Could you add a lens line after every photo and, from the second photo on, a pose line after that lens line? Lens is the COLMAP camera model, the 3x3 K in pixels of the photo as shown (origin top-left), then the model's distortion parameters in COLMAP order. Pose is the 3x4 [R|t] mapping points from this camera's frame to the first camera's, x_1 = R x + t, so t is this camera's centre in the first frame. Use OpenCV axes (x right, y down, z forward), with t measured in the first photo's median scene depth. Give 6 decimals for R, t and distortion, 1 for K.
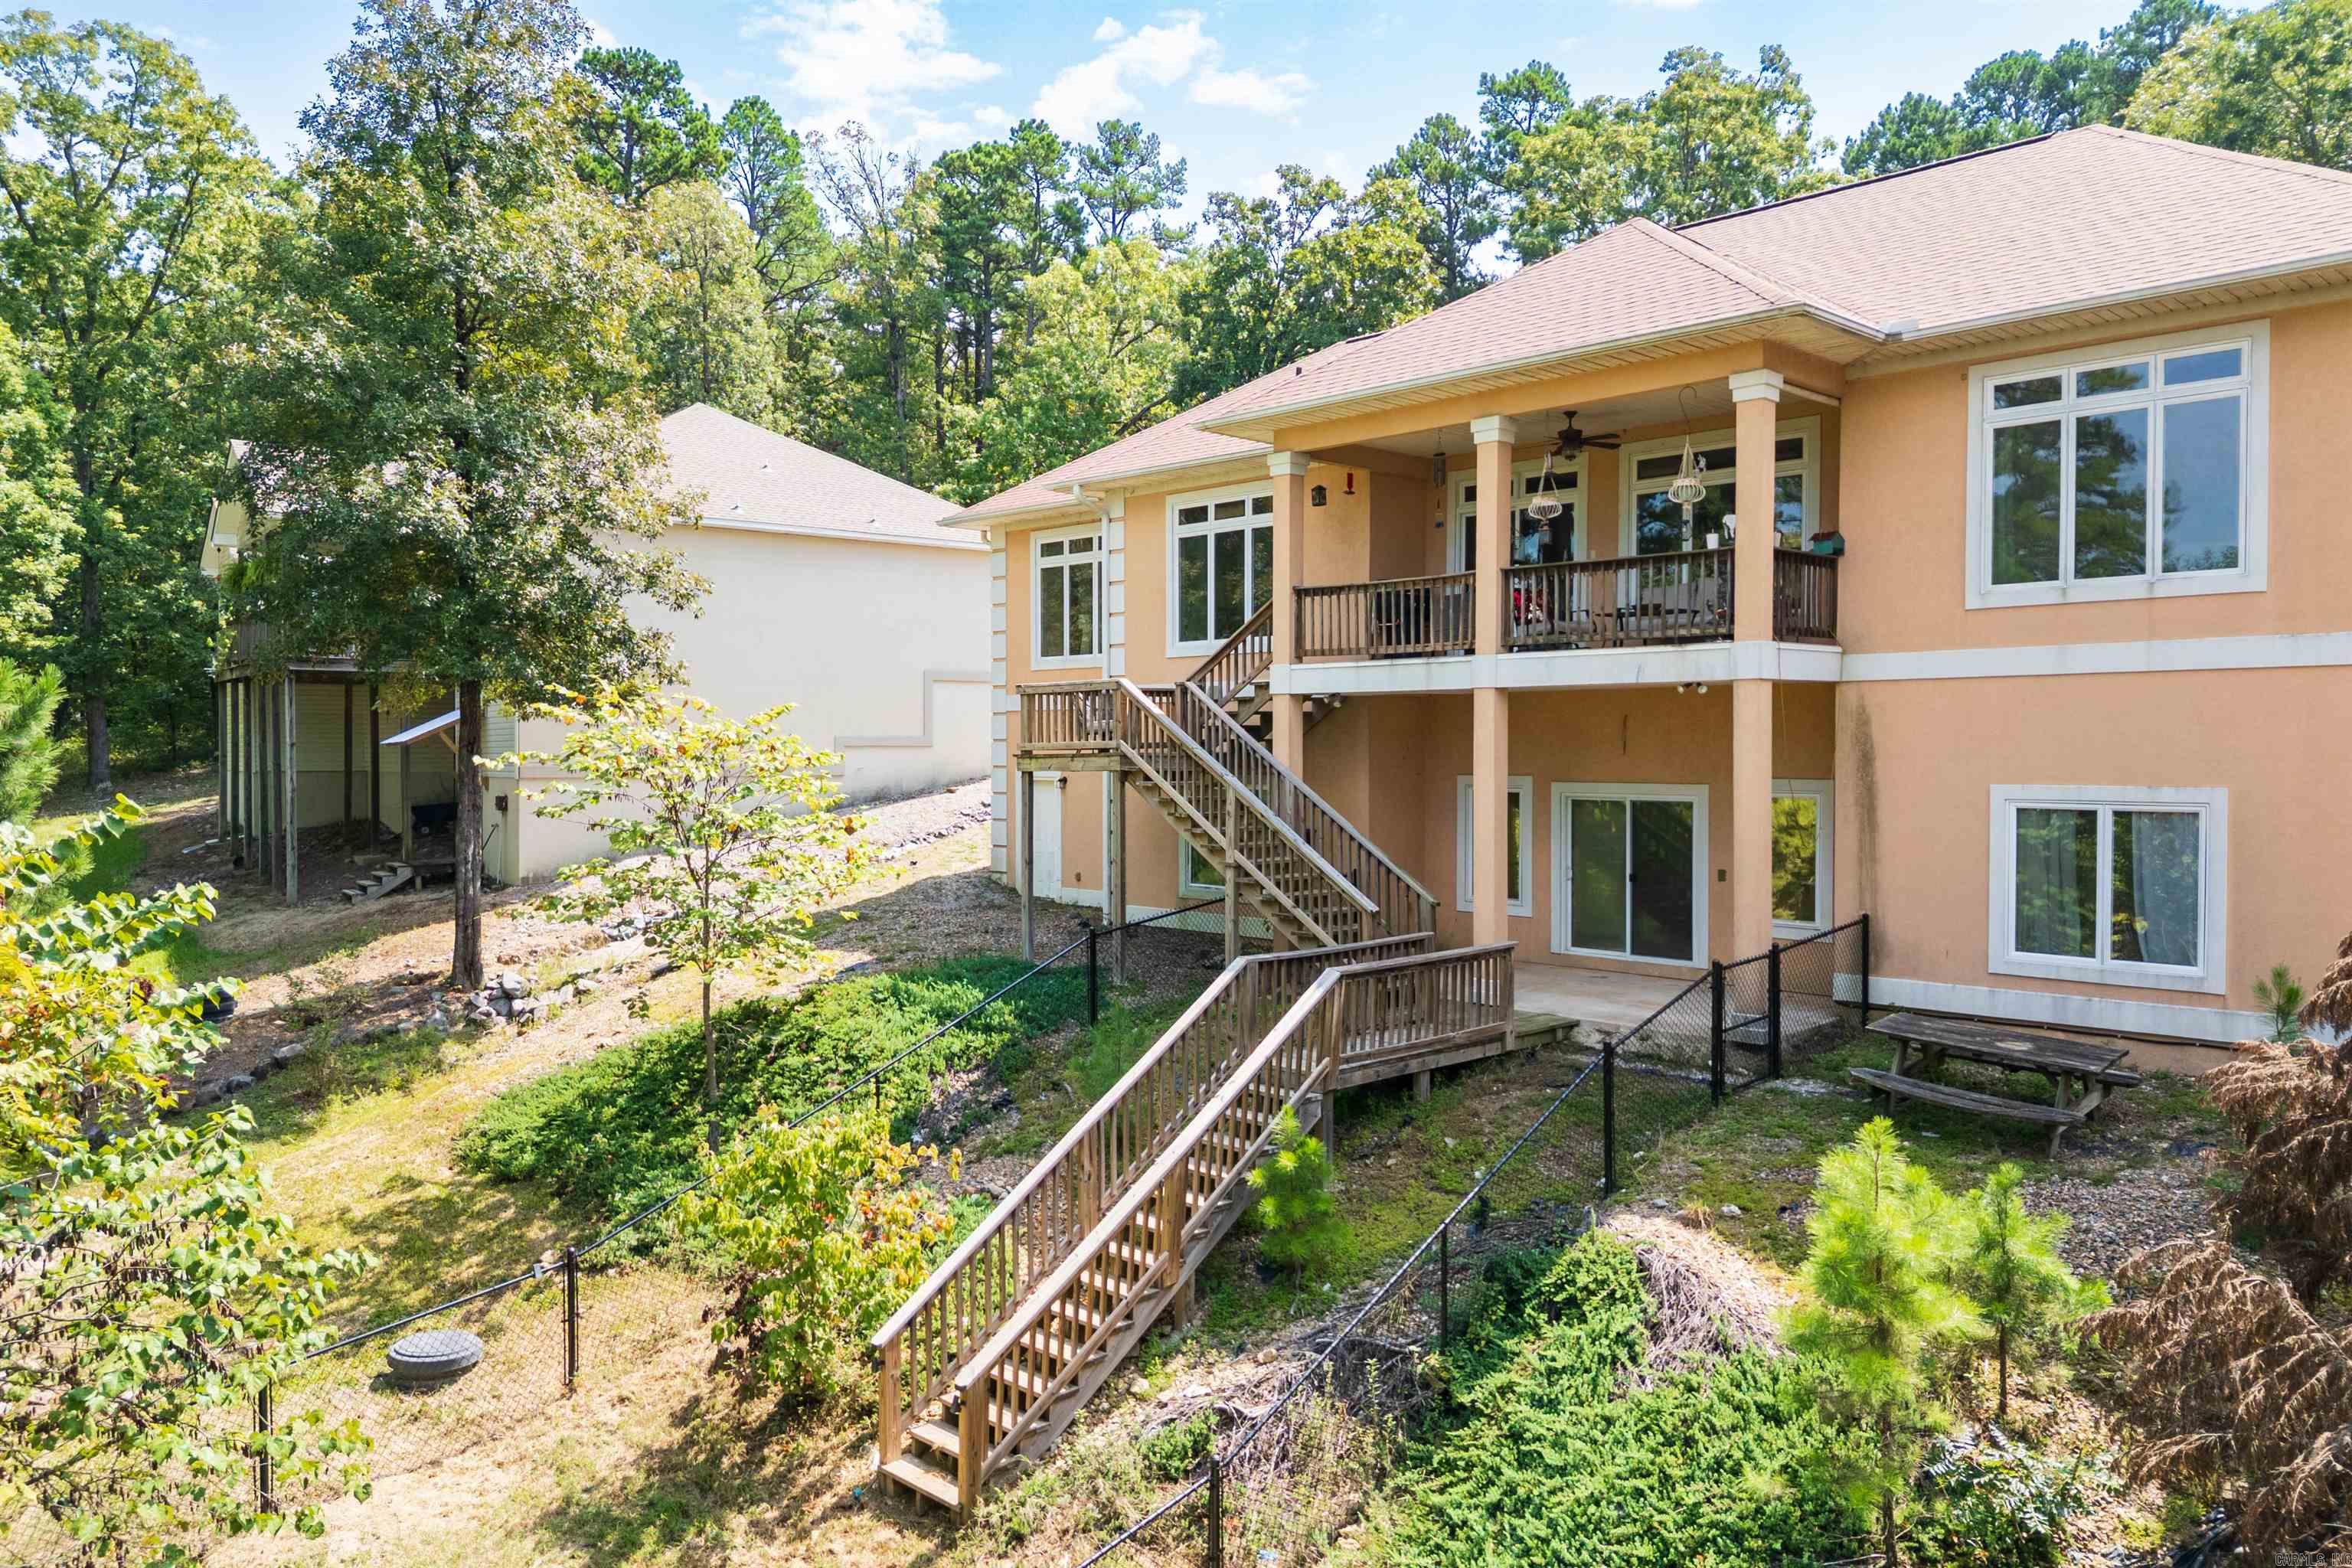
lens RADIAL K [[1679.4, 0, 1175.7], [0, 1679.4, 798.1], [0, 0, 1]] dist [0.076224, -0.115978]
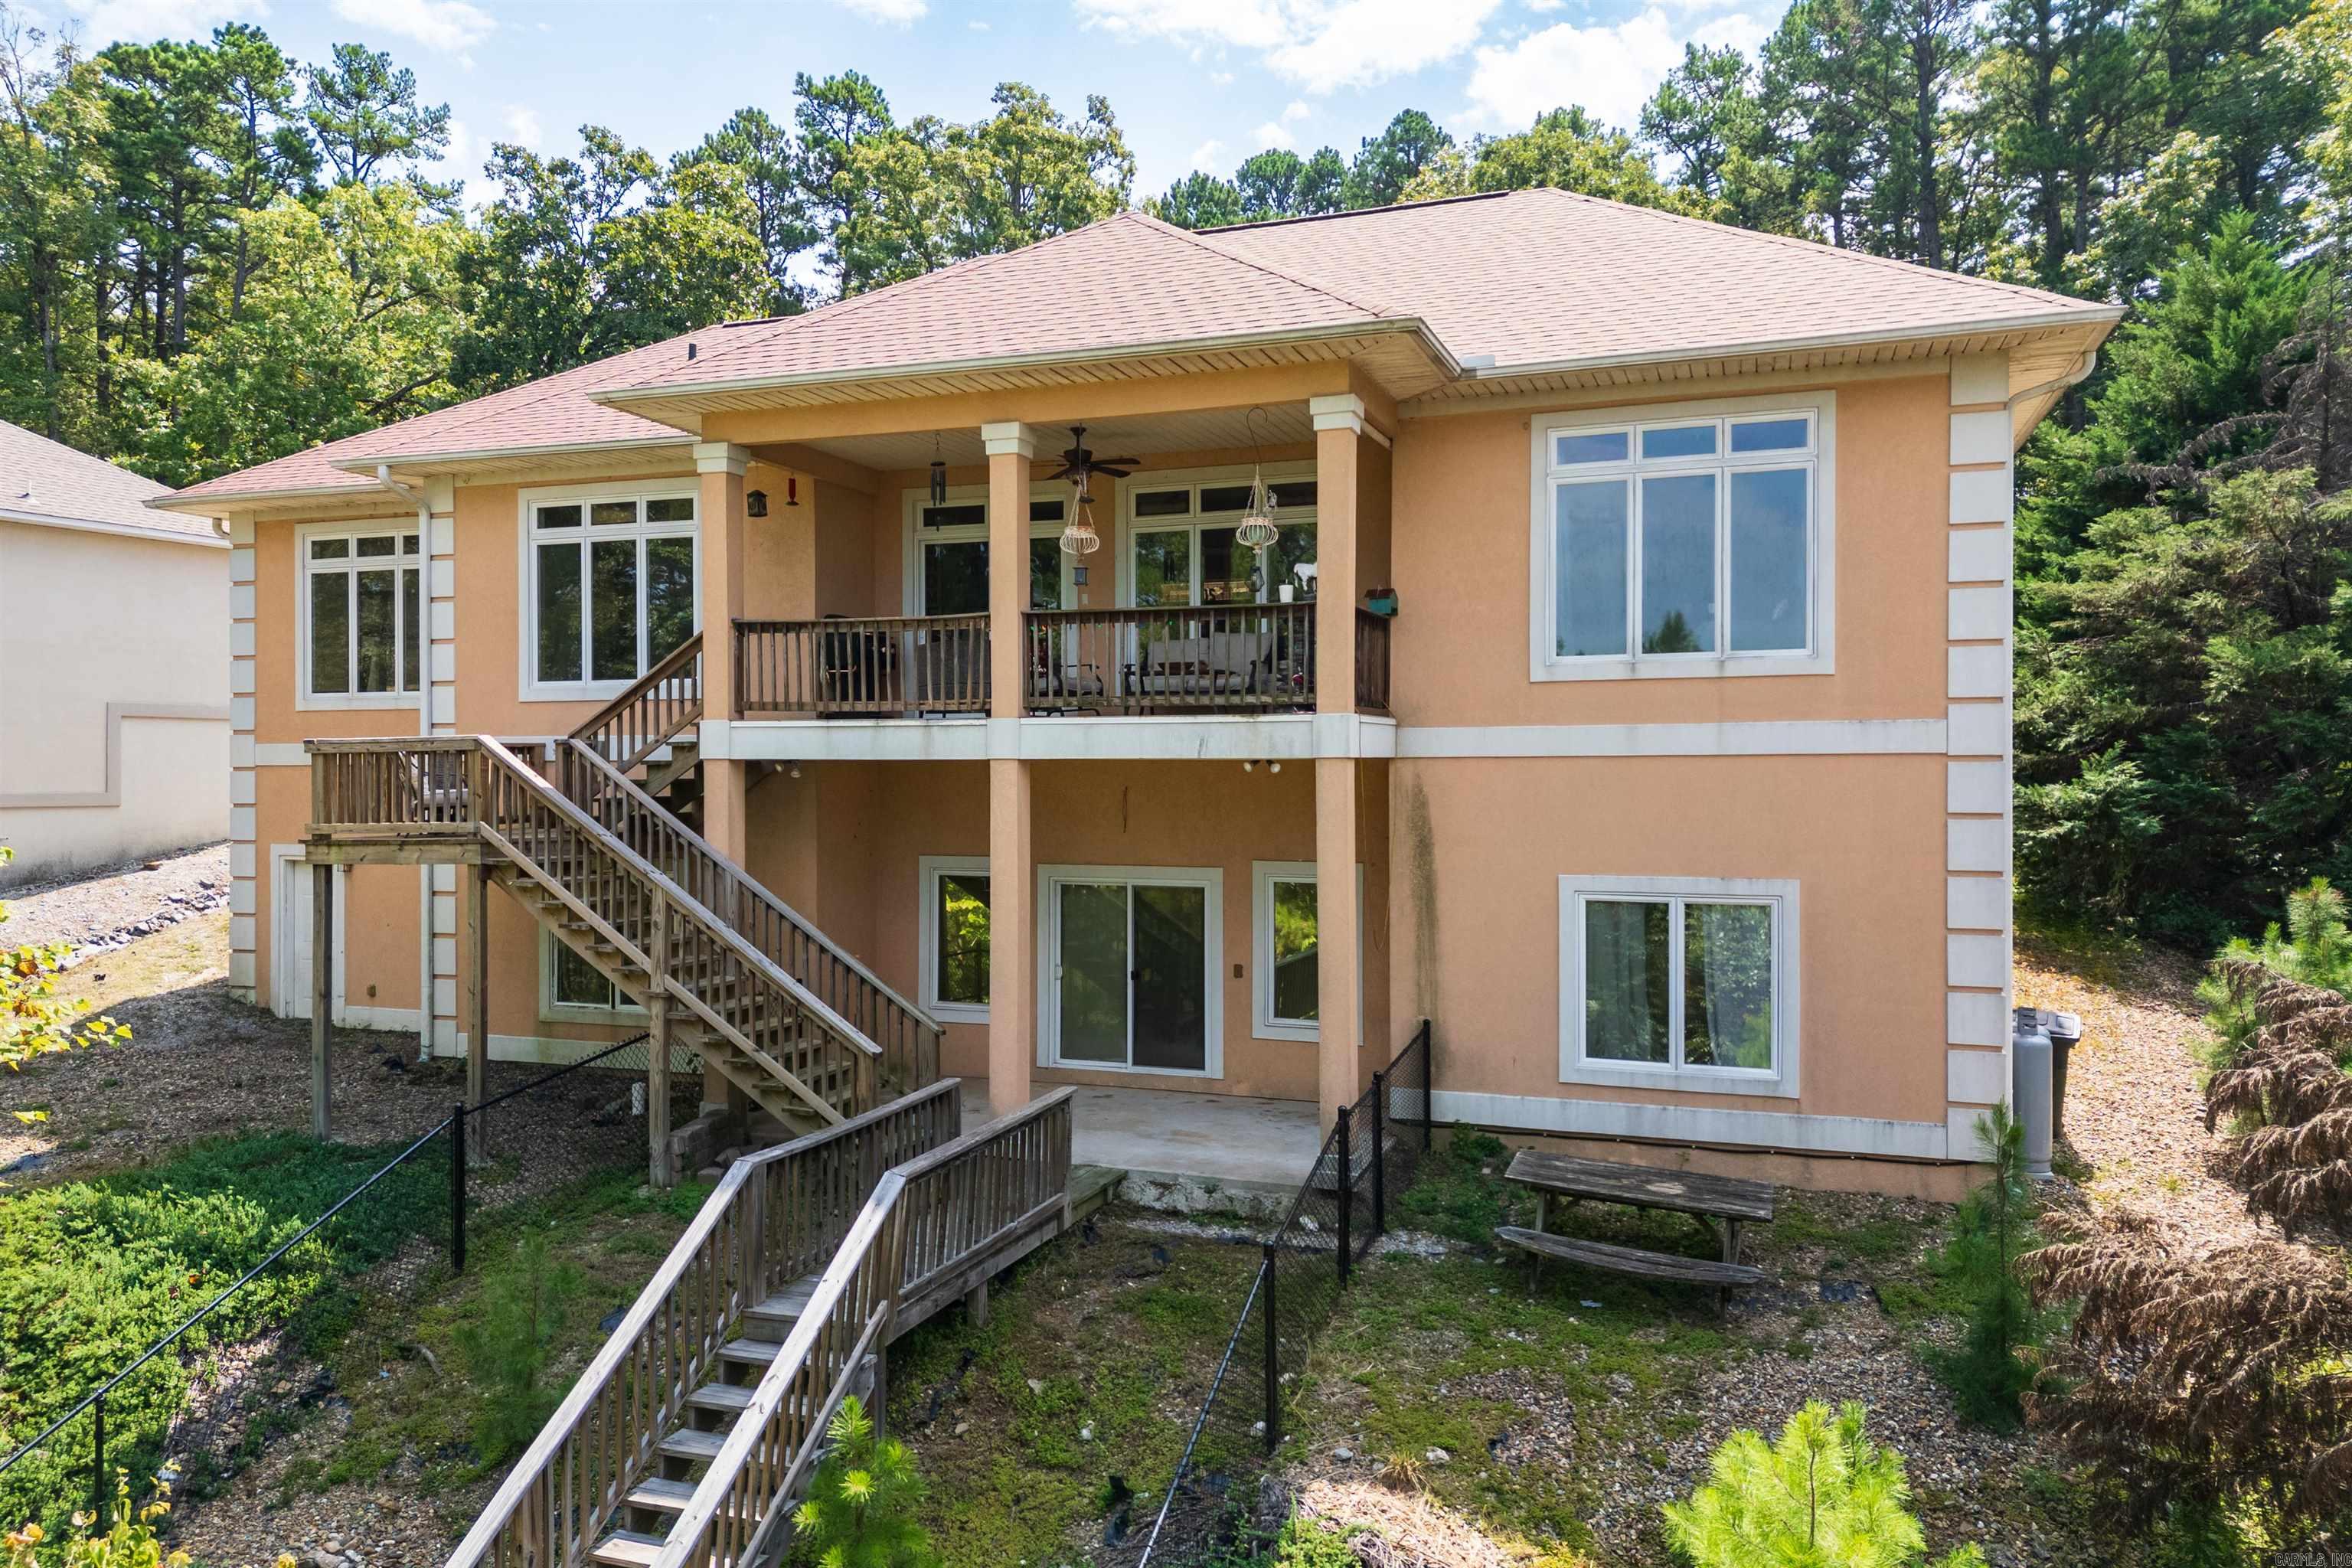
lens RADIAL K [[1653.1, 0, 1176.0], [0, 1653.1, 784.0], [0, 0, 1]] dist [0.051842, -0.045649]
pose [[0.902841, -0.000216, 0.429974, -0.063512], [0.010719, 0.999700, -0.022005, -0.028604], [-0.429841, 0.024476, 0.902573, 0.208163]]
